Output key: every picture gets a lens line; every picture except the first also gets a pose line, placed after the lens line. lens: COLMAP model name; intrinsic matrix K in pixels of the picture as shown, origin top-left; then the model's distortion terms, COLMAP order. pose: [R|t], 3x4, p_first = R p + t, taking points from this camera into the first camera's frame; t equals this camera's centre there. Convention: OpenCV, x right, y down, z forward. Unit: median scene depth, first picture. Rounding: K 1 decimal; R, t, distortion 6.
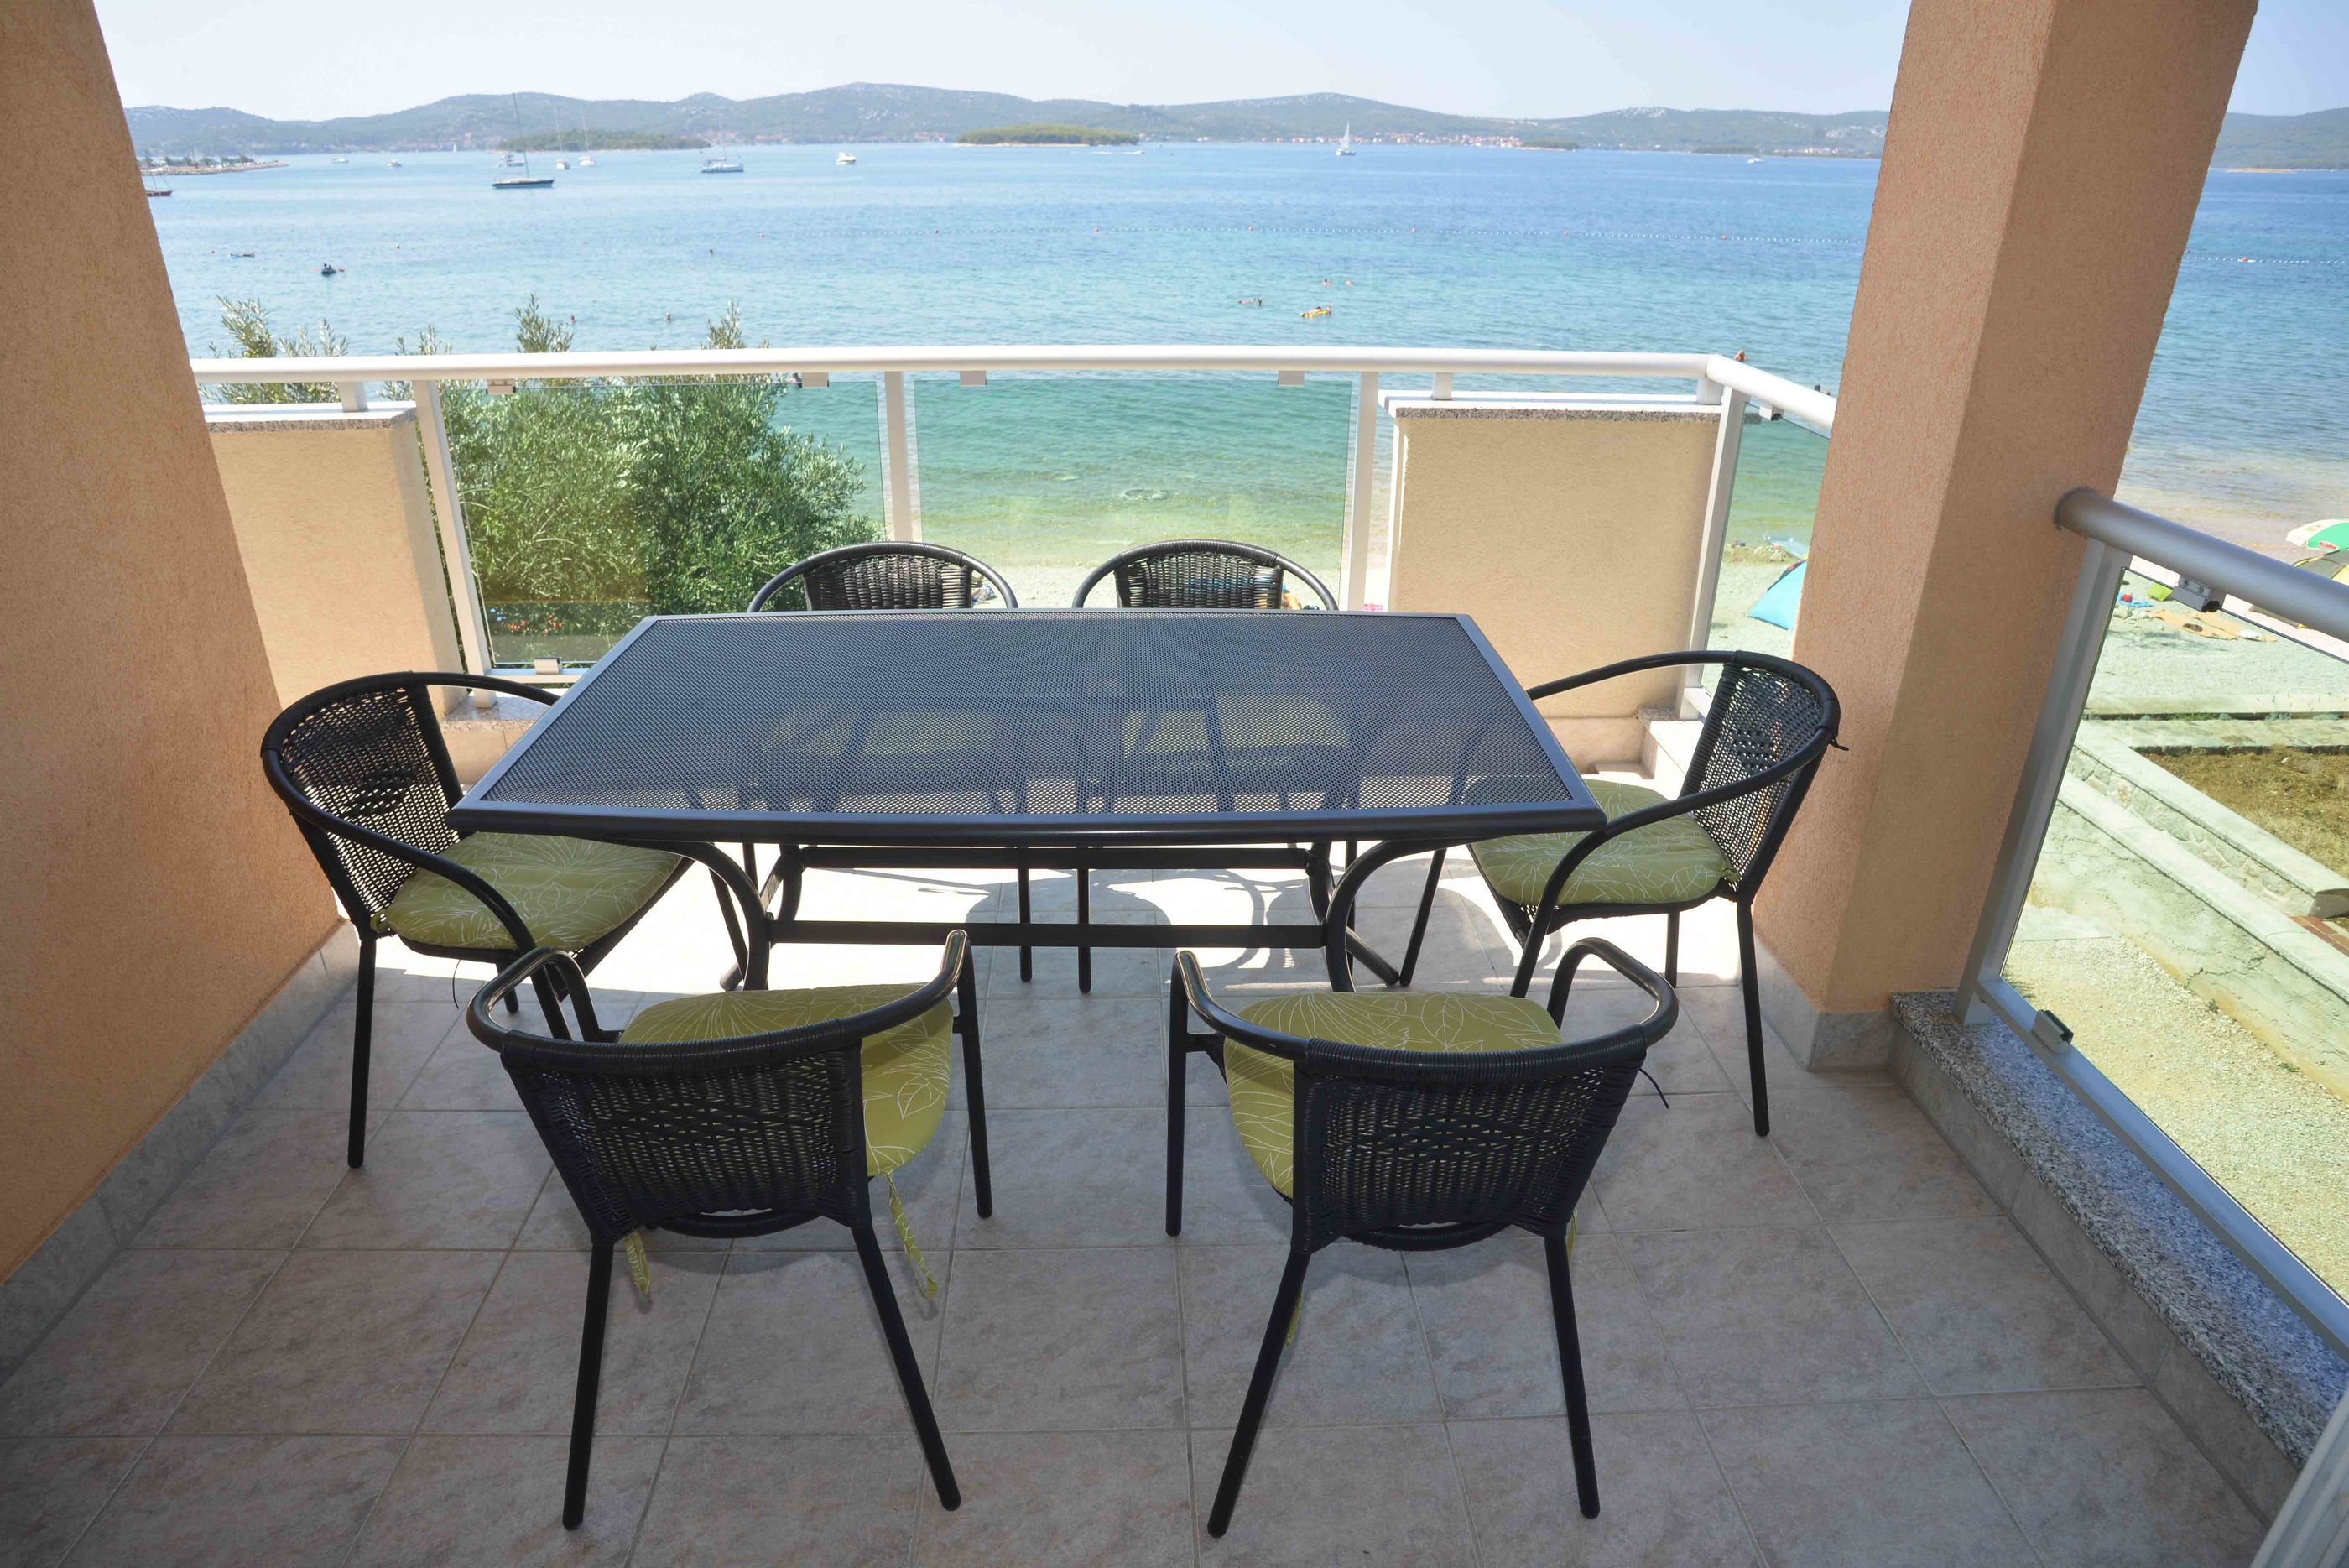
lens RADIAL K [[1397.9, 0, 1155.6], [0, 1397.9, 773.2], [0, 0, 1]] dist [-0.111756, 0.058397]
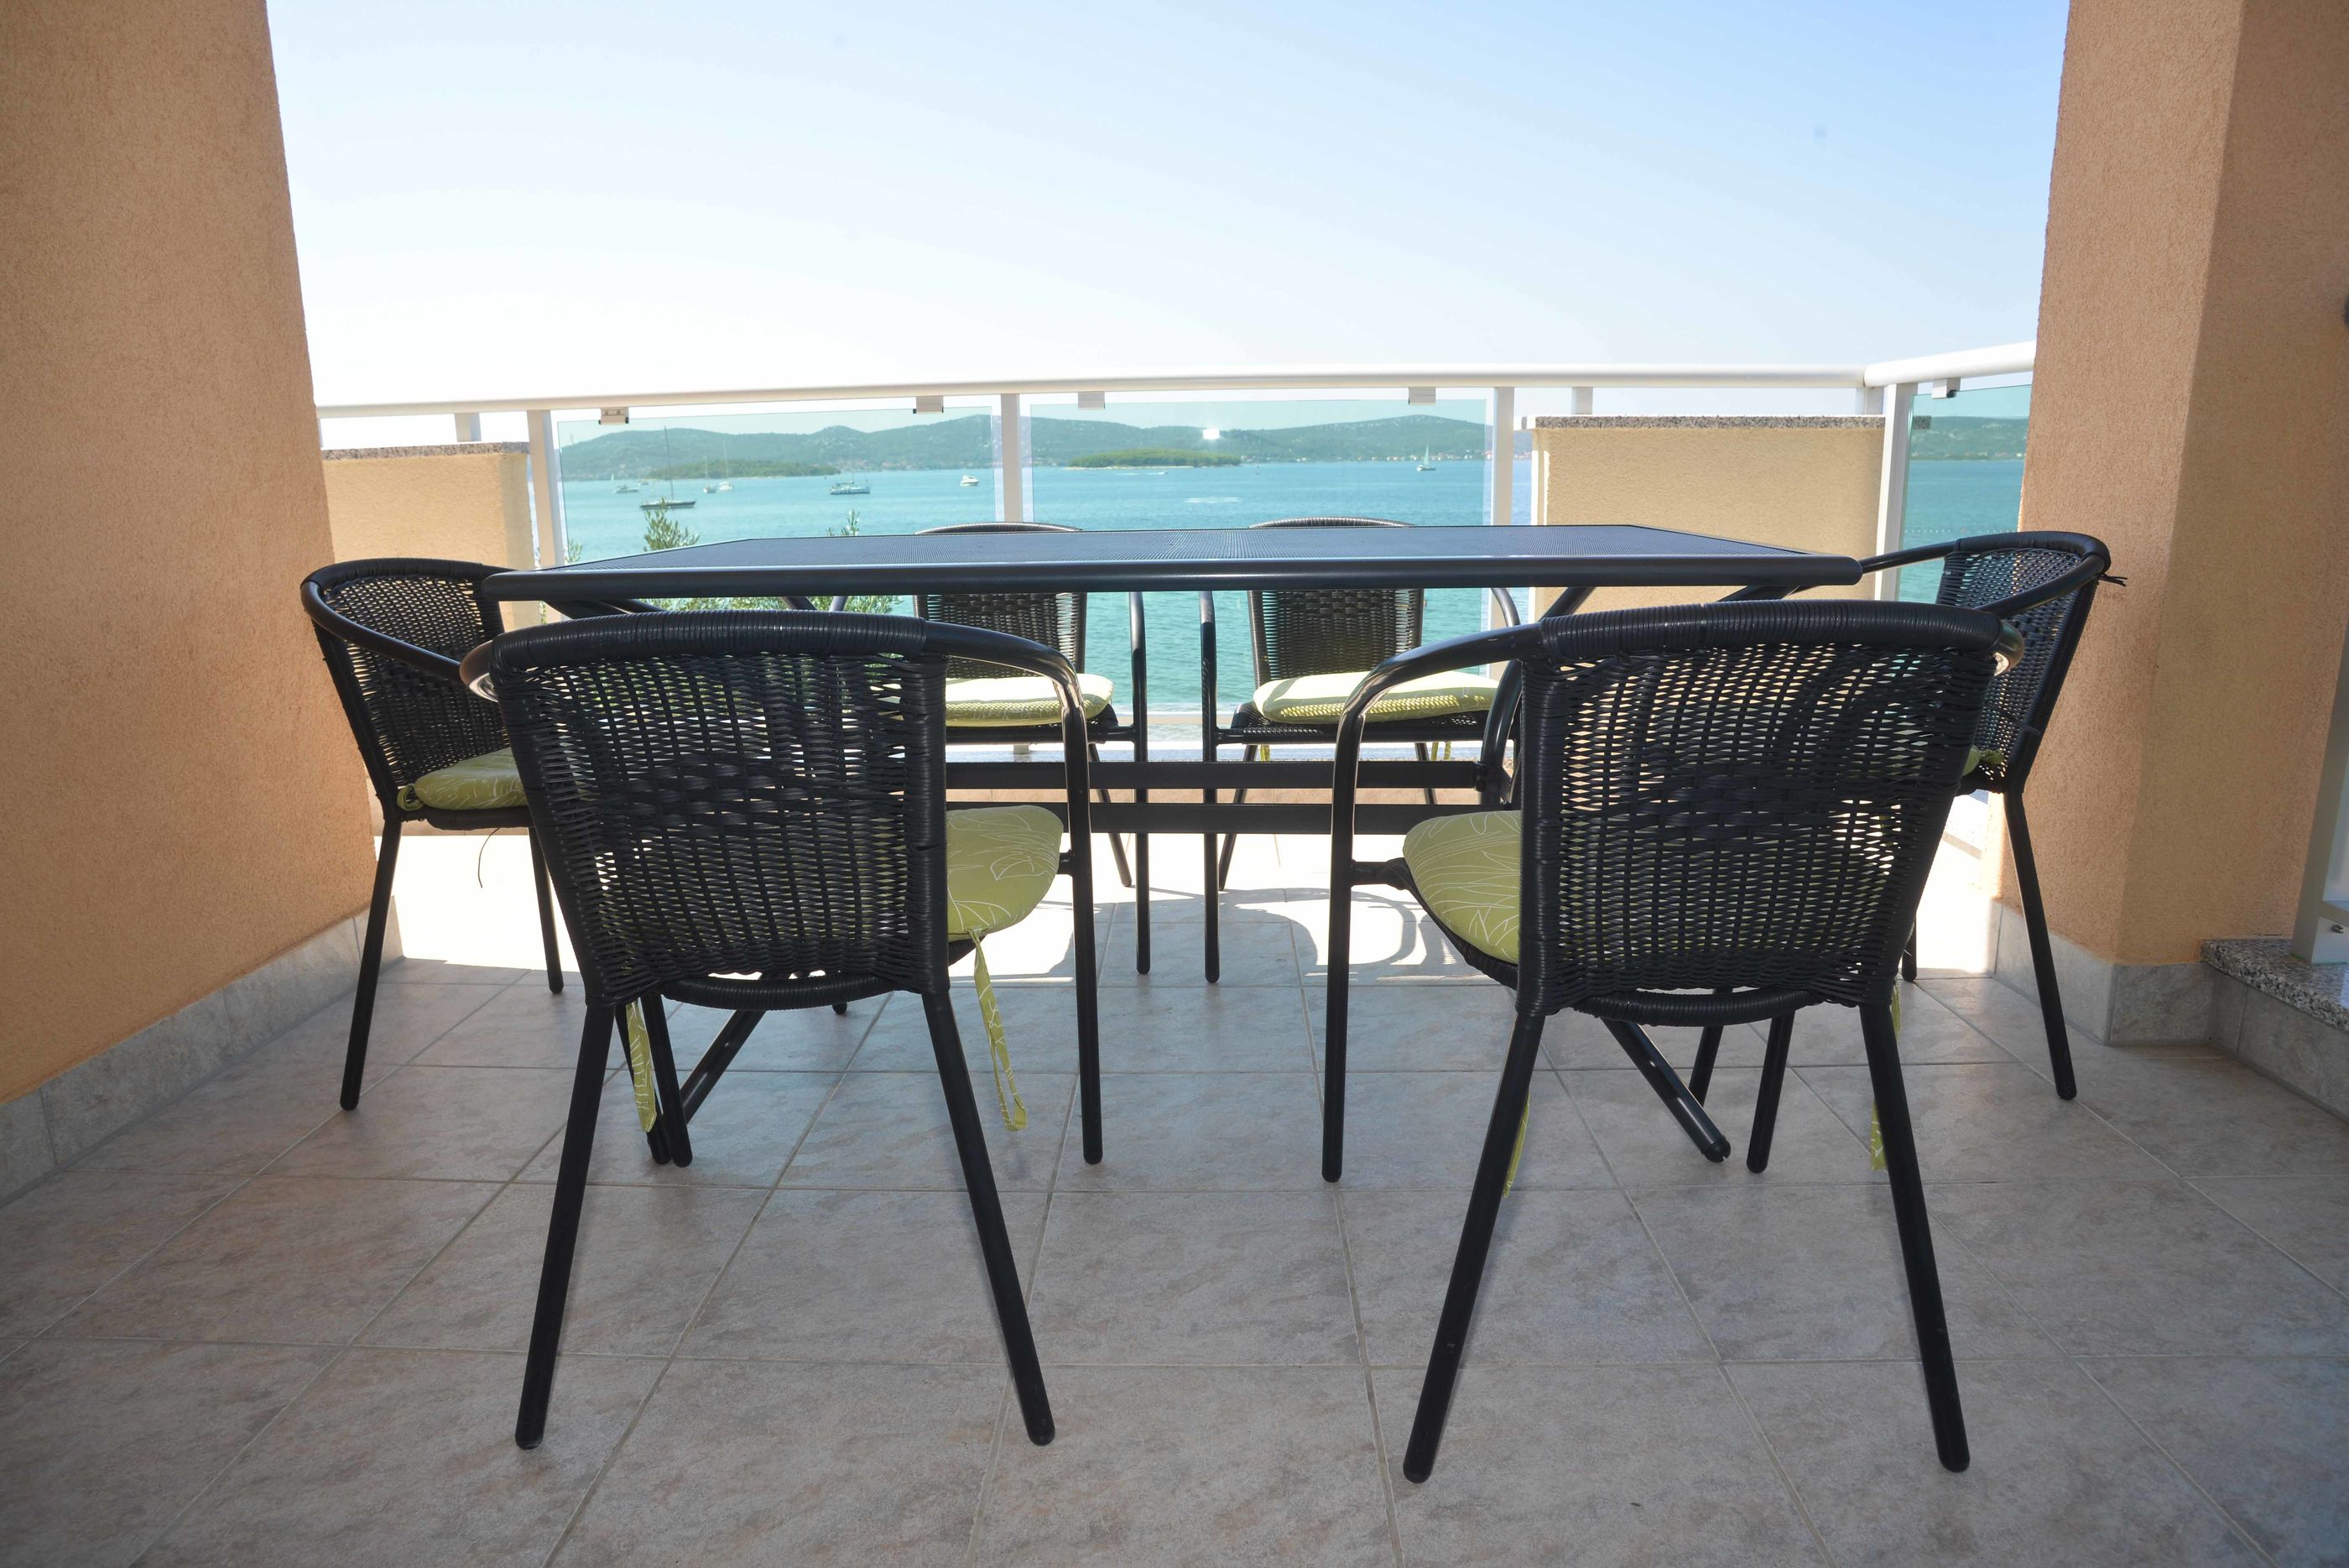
lens RADIAL K [[1397.9, 0, 1155.6], [0, 1397.9, 773.2], [0, 0, 1]] dist [-0.111756, 0.058397]
pose [[0.997254, -0.006714, -0.073758, -0.030634], [-0.009103, 0.977220, -0.212035, 0.308204], [0.073501, 0.212124, 0.974475, 0.199605]]
